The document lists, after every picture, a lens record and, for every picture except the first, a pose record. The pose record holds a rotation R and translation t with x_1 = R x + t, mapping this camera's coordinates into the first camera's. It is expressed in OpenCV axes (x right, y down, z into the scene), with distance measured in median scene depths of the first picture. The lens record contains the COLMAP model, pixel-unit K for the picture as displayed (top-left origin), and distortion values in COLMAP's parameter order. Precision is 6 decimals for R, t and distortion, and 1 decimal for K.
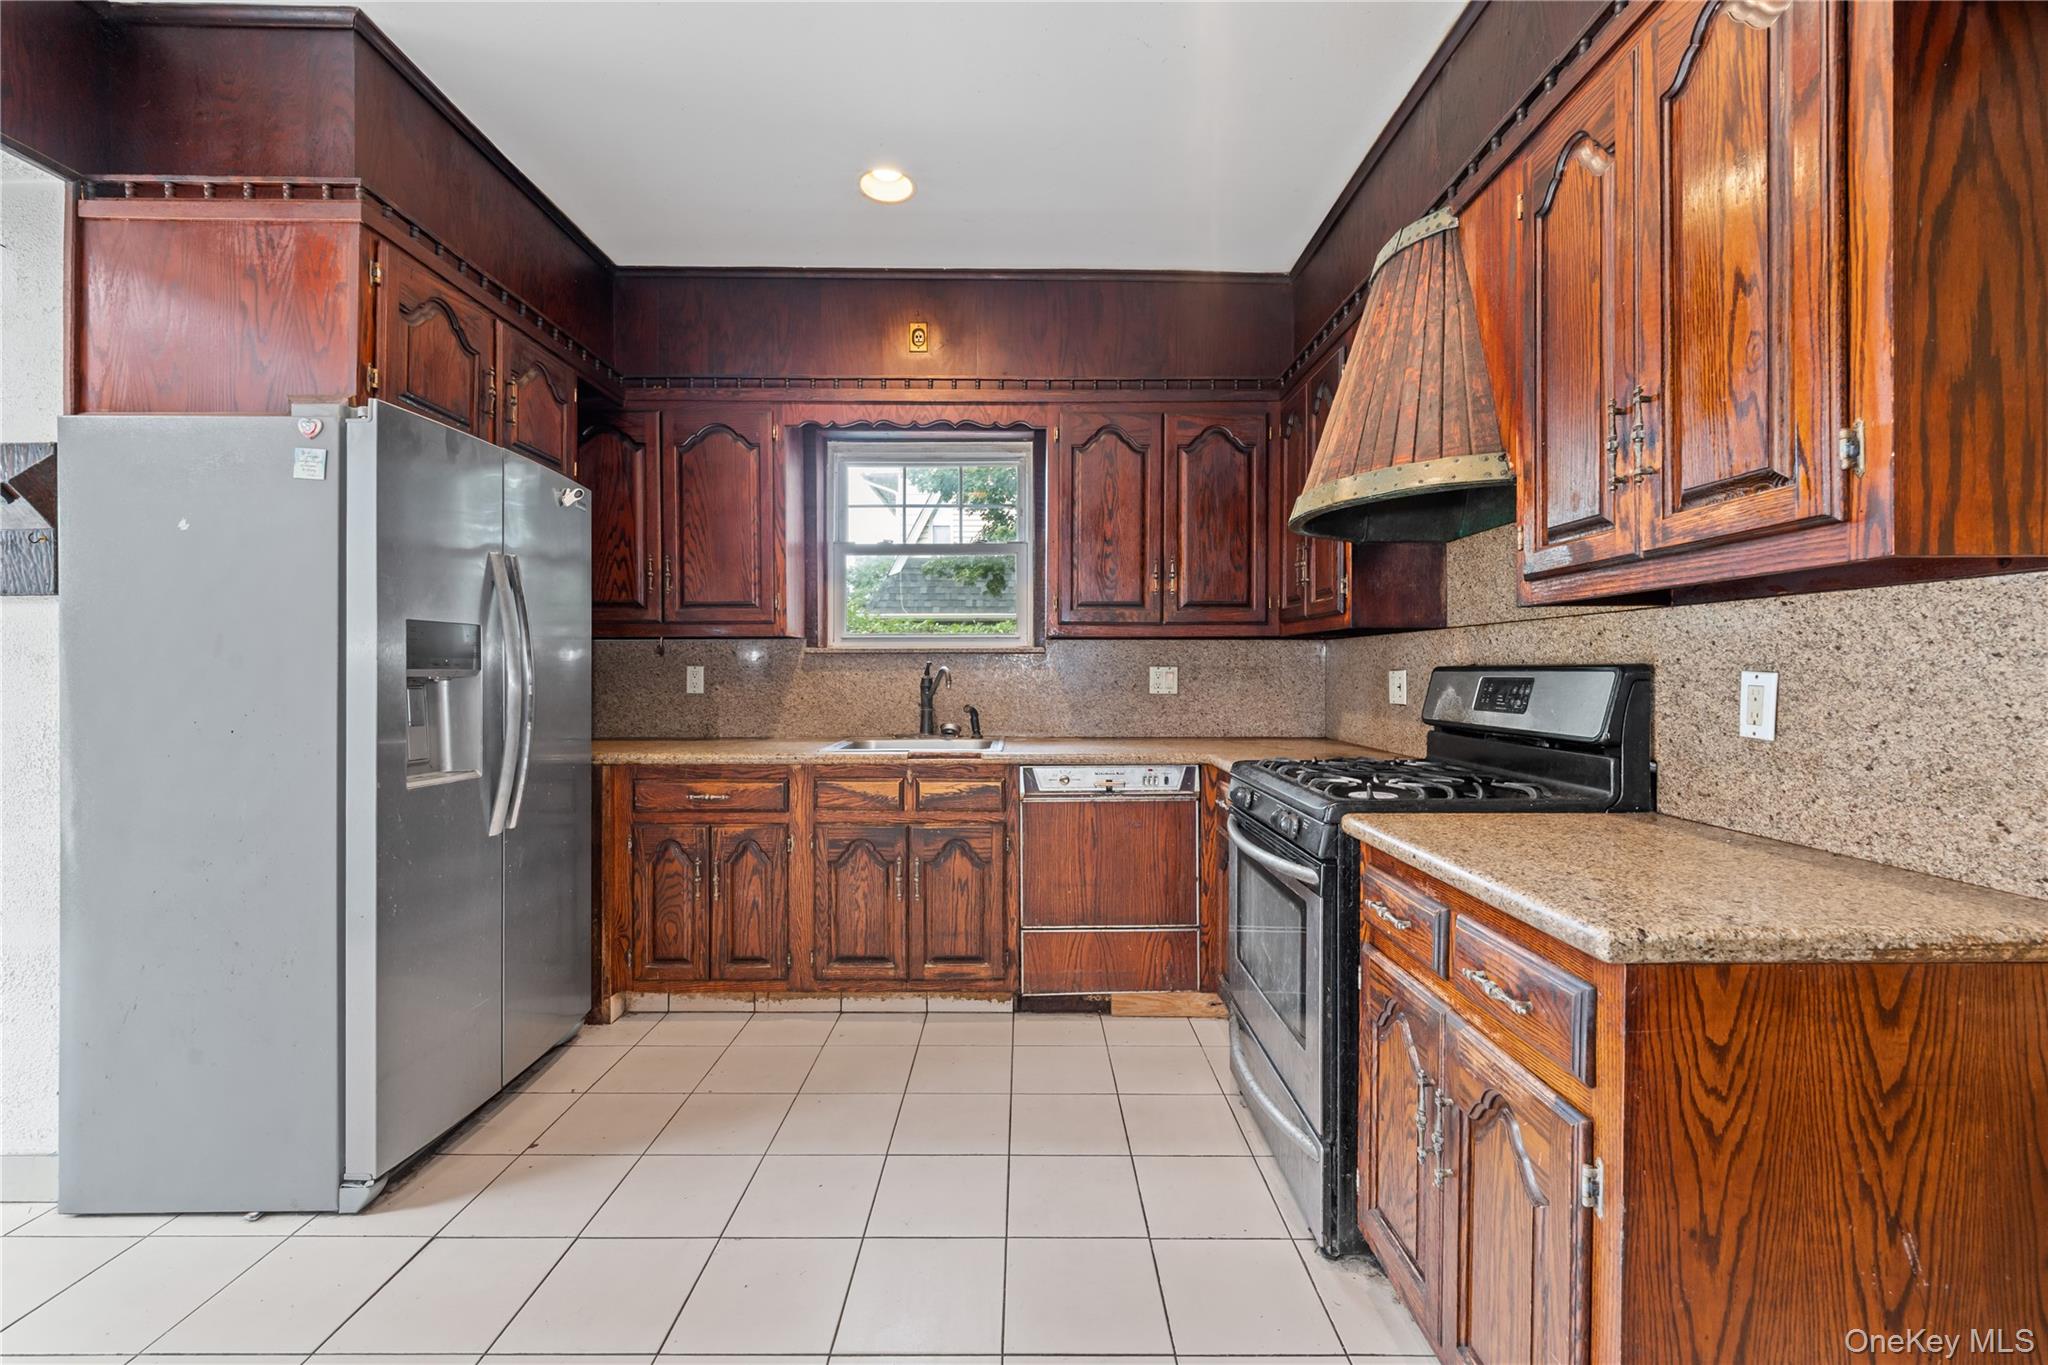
lens RADIAL K [[832.4, 0, 1026.7], [0, 832.4, 677.8], [0, 0, 1]] dist [-0.000067, -0.000106]
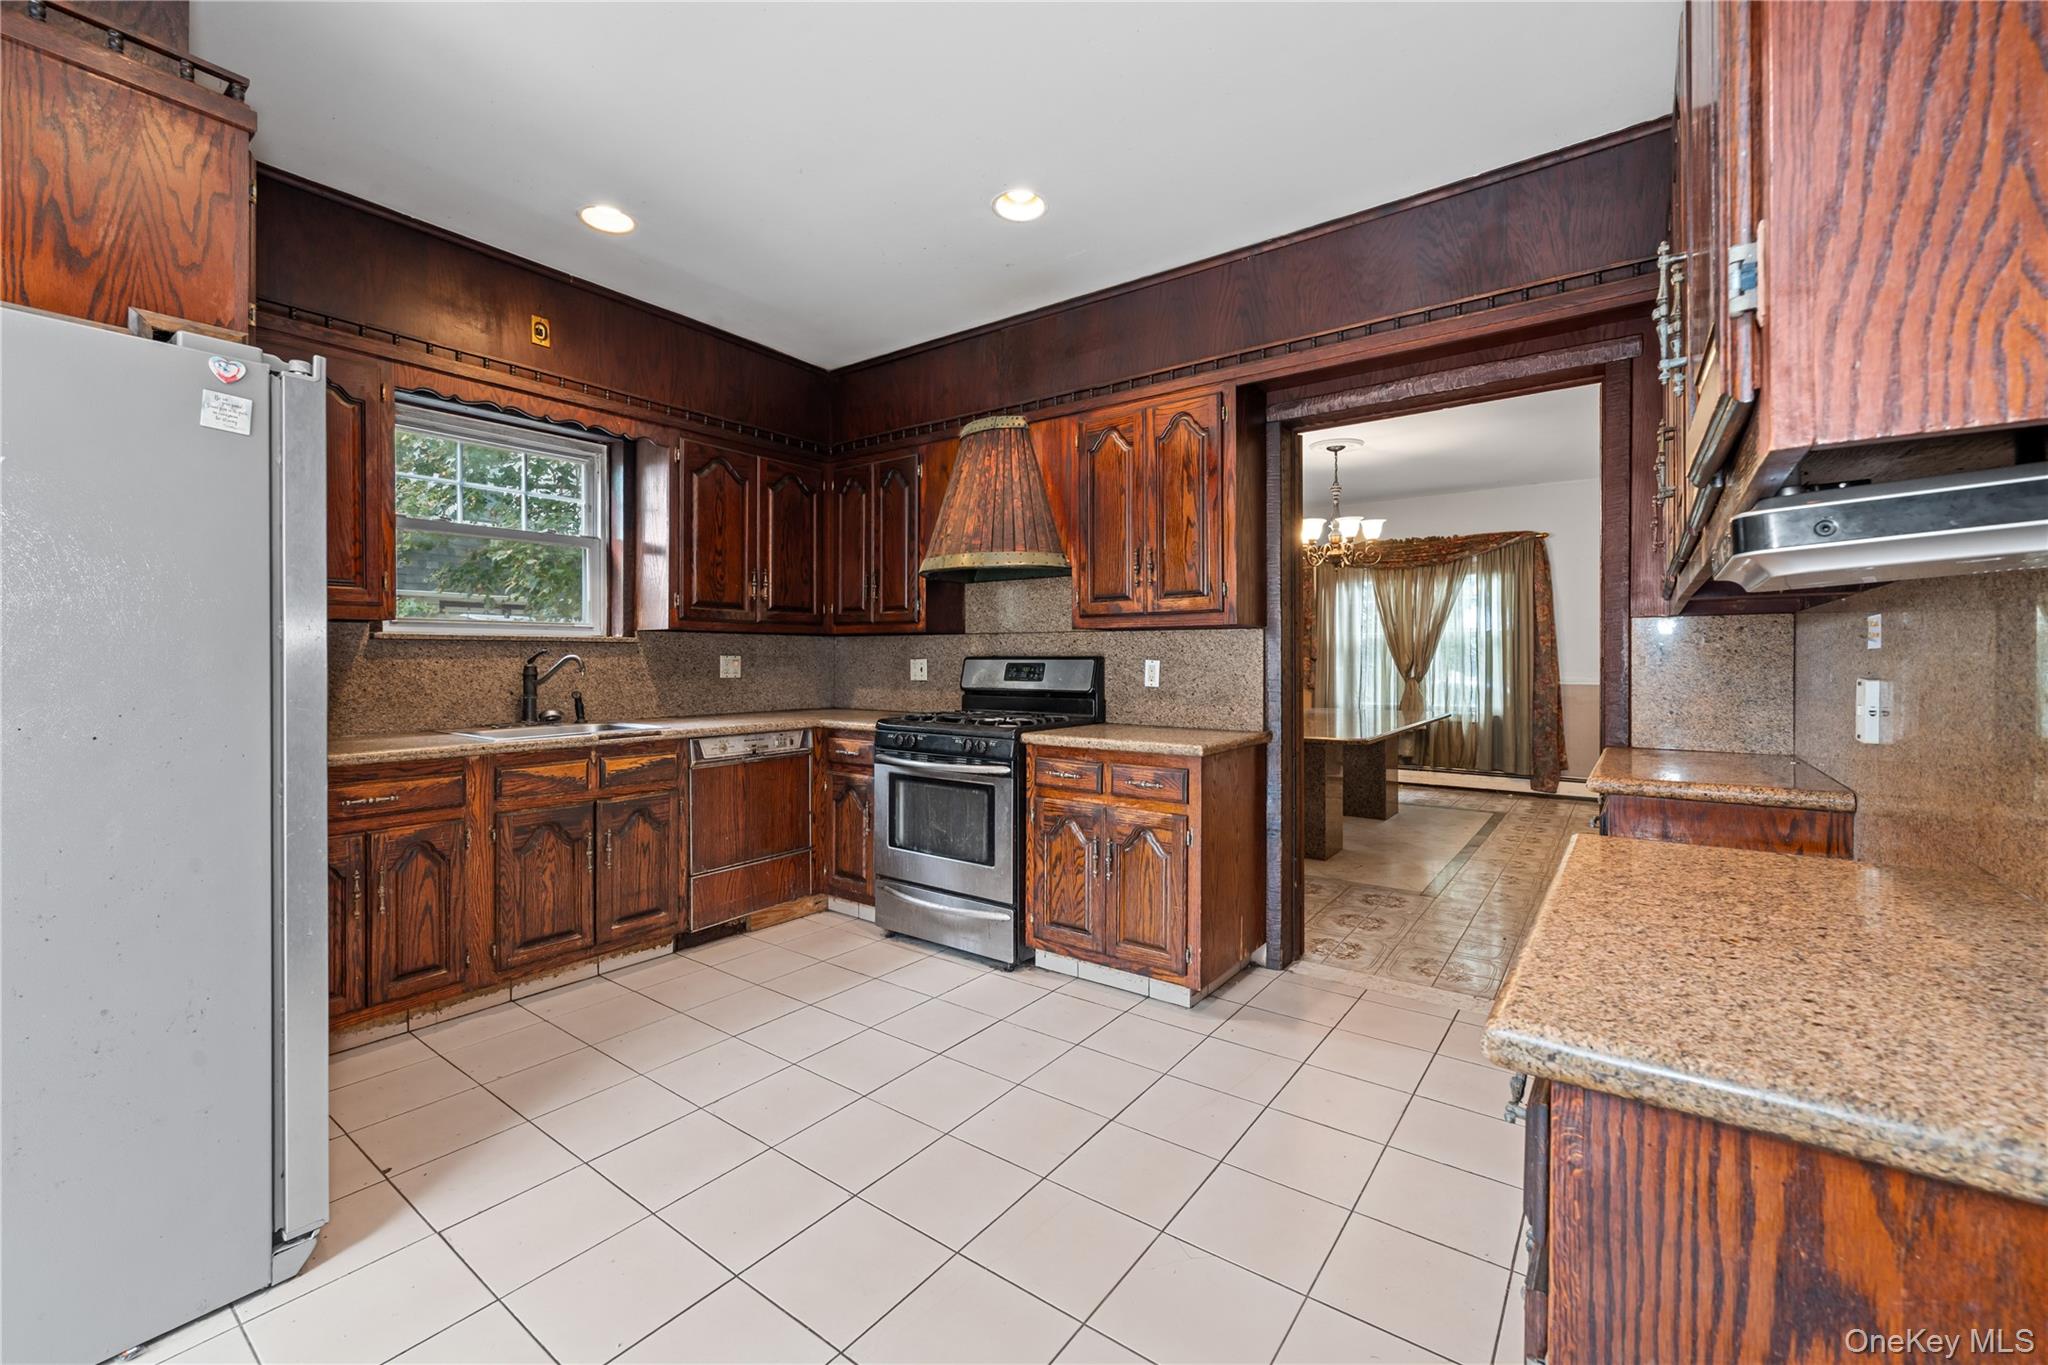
lens RADIAL K [[828.8, 0, 1025.6], [0, 828.8, 663.1], [0, 0, 1]] dist [-0.000990, -0.000222]
pose [[0.601725, -0.003117, 0.798698, -0.671024], [0.005678, 0.999984, -0.000375, 0.000345], [-0.798683, 0.004760, 0.601733, -0.095335]]
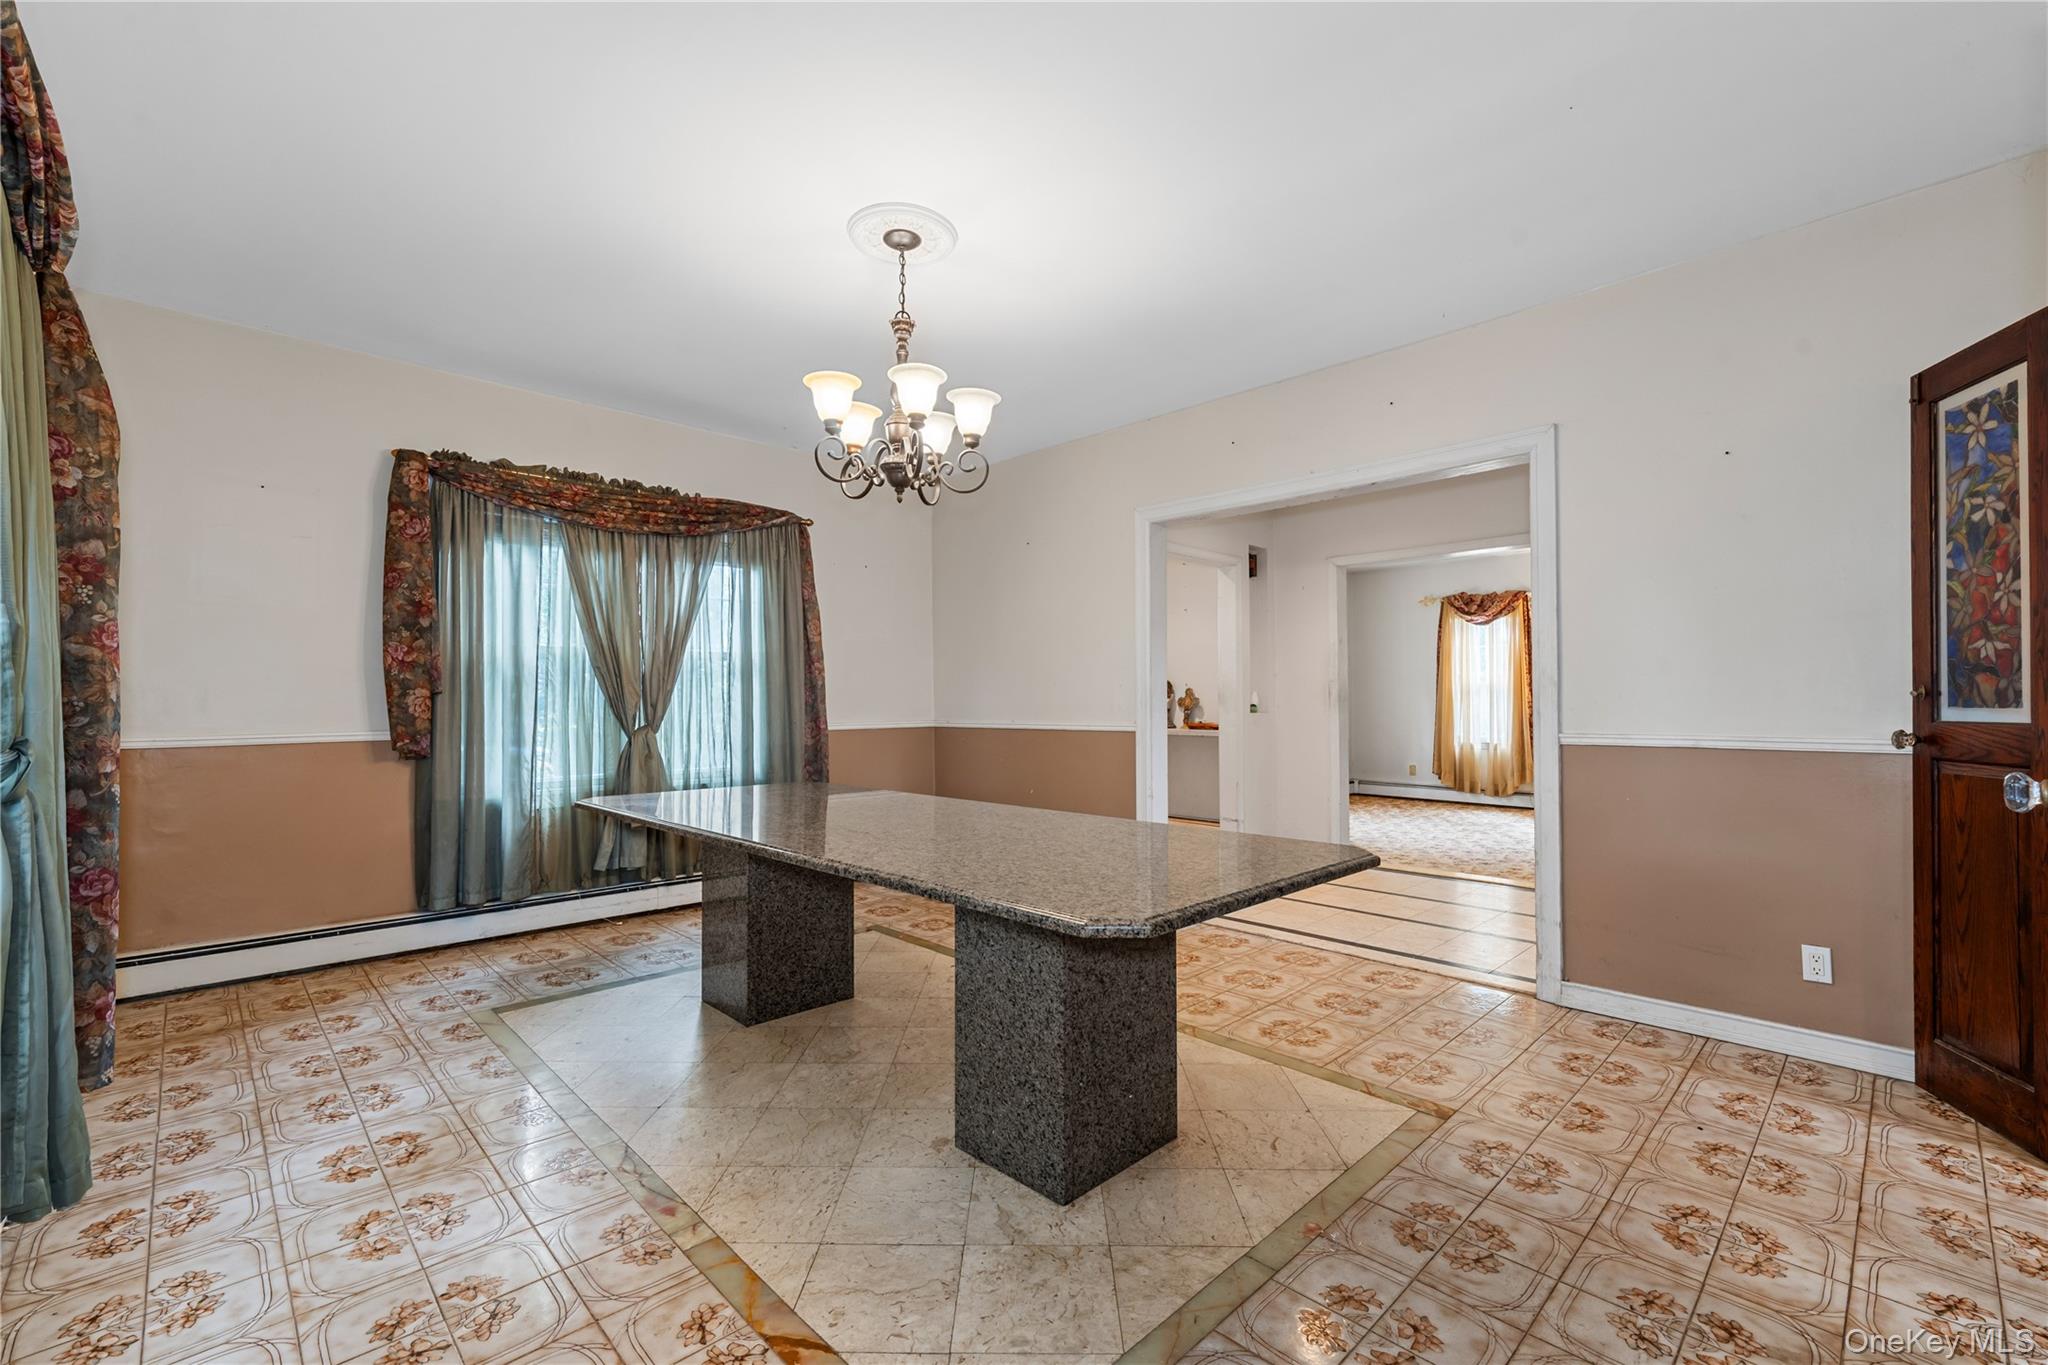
lens RADIAL K [[851.0, 0, 1023.8], [0, 851.0, 668.9], [0, 0, 1]] dist [0.000011, 0.000139]
pose [[-0.690019, 0.030282, 0.723158, 0.610129], [0.009098, 0.999408, -0.033169, 0.009861], [-0.723734, -0.016308, -0.689886, 1.108996]]
